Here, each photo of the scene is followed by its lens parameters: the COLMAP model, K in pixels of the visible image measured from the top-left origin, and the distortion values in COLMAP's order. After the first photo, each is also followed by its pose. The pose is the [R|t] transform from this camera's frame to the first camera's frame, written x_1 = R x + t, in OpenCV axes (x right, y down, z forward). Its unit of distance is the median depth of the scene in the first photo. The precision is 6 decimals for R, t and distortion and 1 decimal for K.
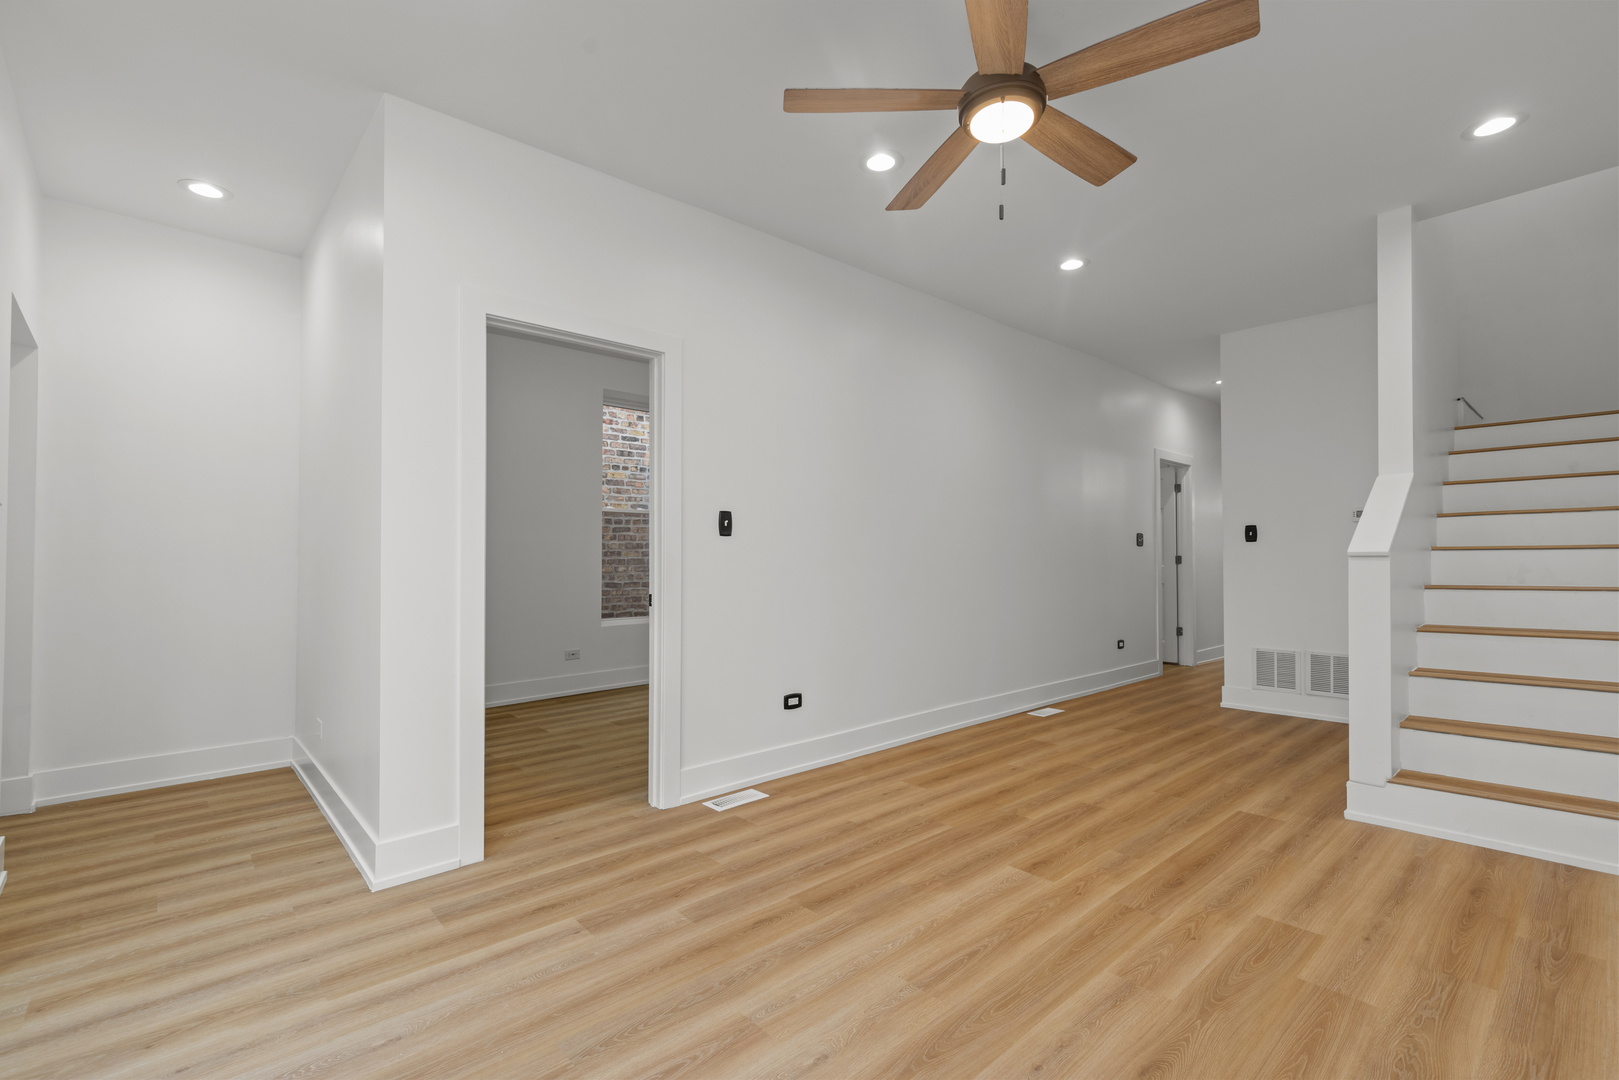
lens RADIAL K [[726.6, 0, 805.3], [0, 726.6, 548.7], [0, 0, 1]] dist [0.011858, 0.000630]
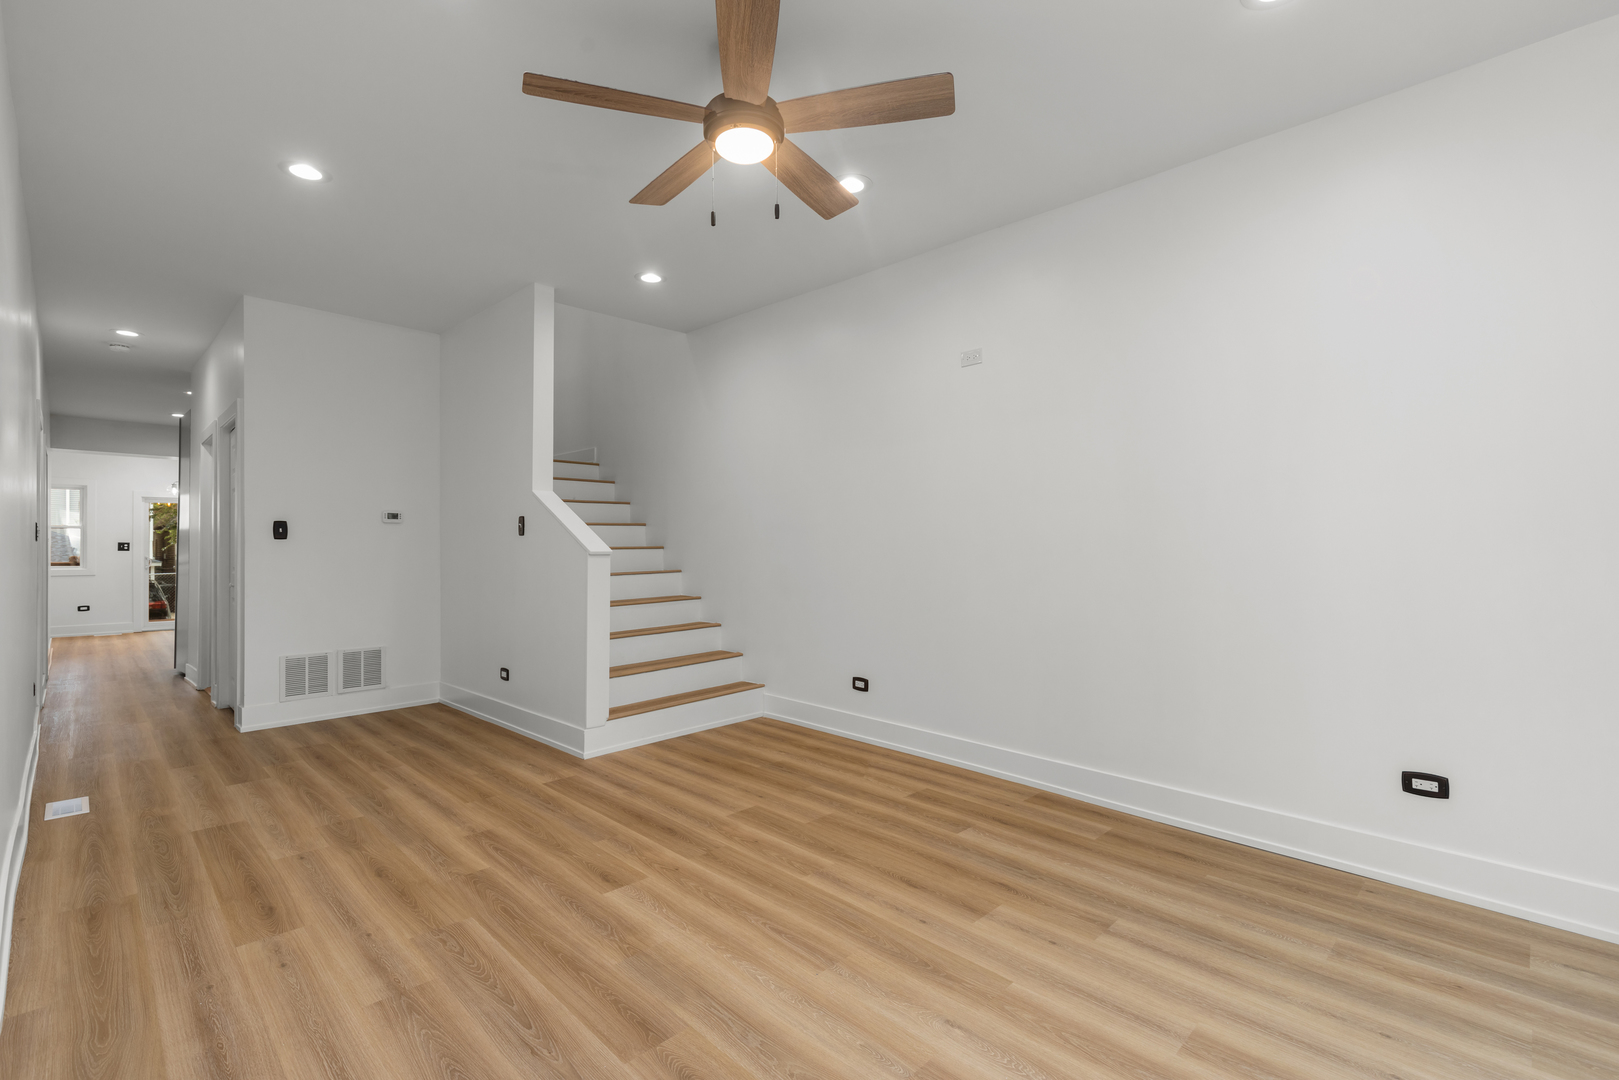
lens RADIAL K [[726.6, 0, 808.3], [0, 726.6, 548.2], [0, 0, 1]] dist [0.011858, 0.000630]
pose [[-0.054964, 0.004597, 0.998478, -0.616949], [-0.008313, 0.999953, -0.005062, 0.001766], [-0.998454, -0.008579, -0.054923, 0.751955]]
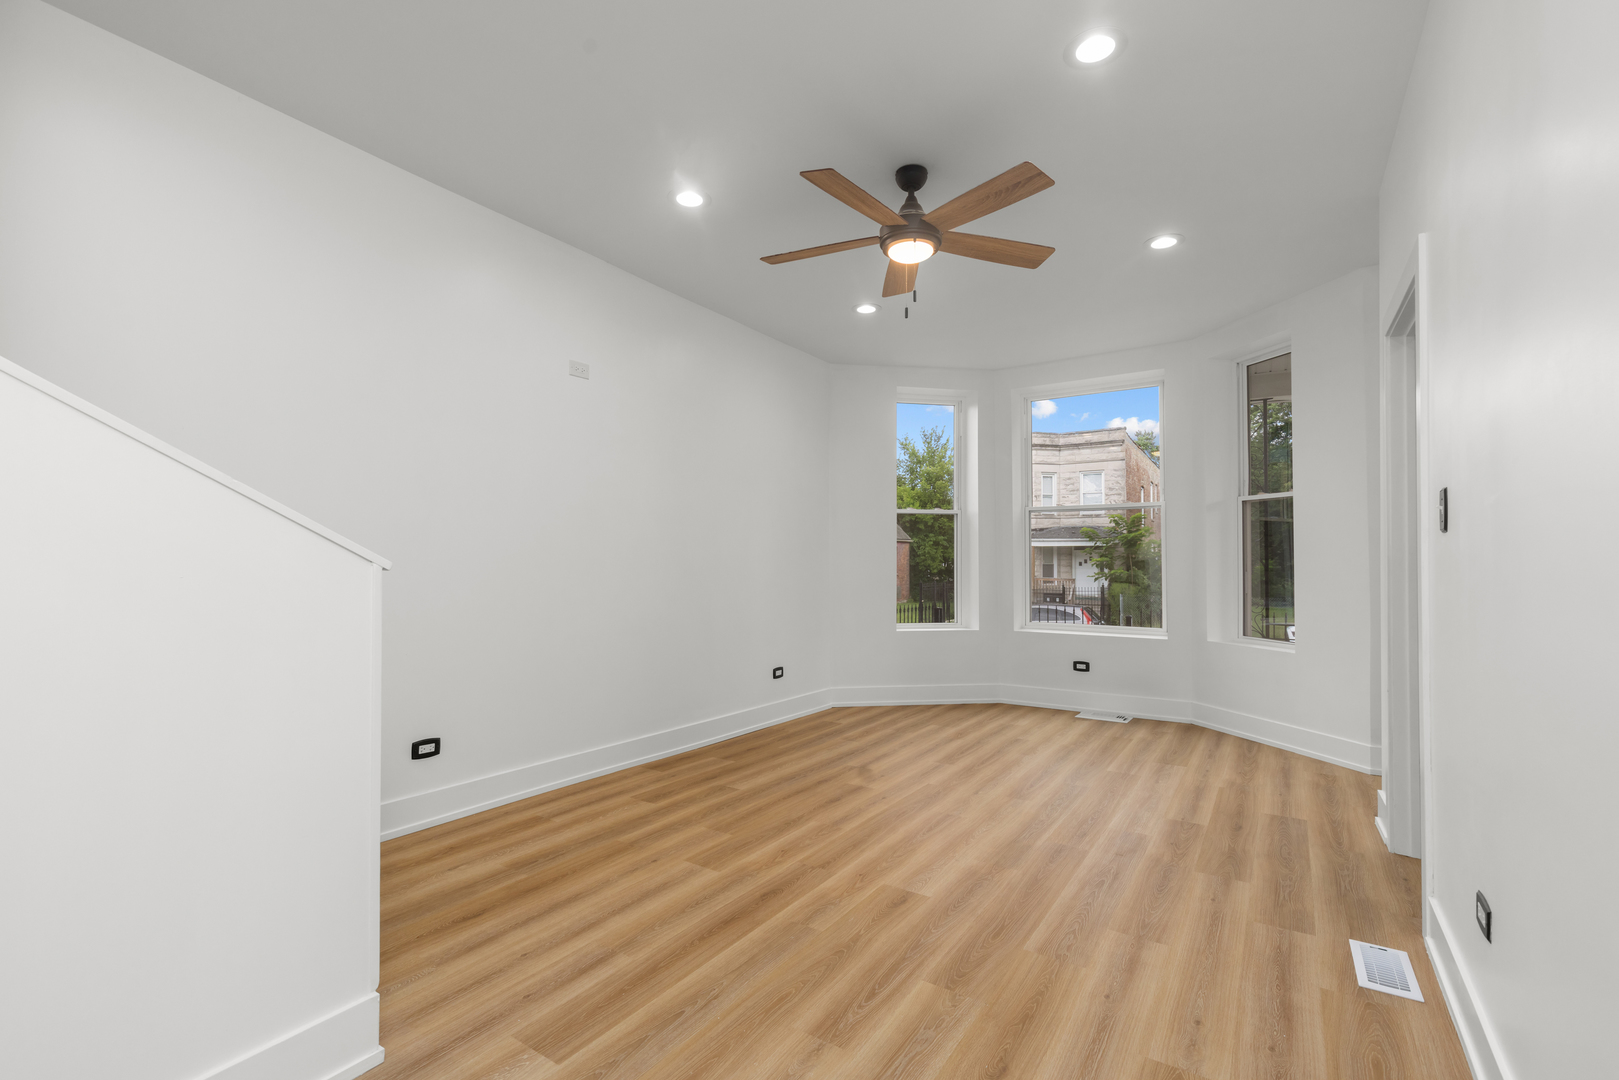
lens RADIAL K [[726.6, 0, 809.4], [0, 726.6, 546.0], [0, 0, 1]] dist [0.011858, 0.000630]
pose [[-0.965852, -0.004950, -0.259047, 0.636280], [0.002778, 0.999562, -0.029459, 0.010255], [0.259079, -0.029173, -0.965415, 1.773322]]
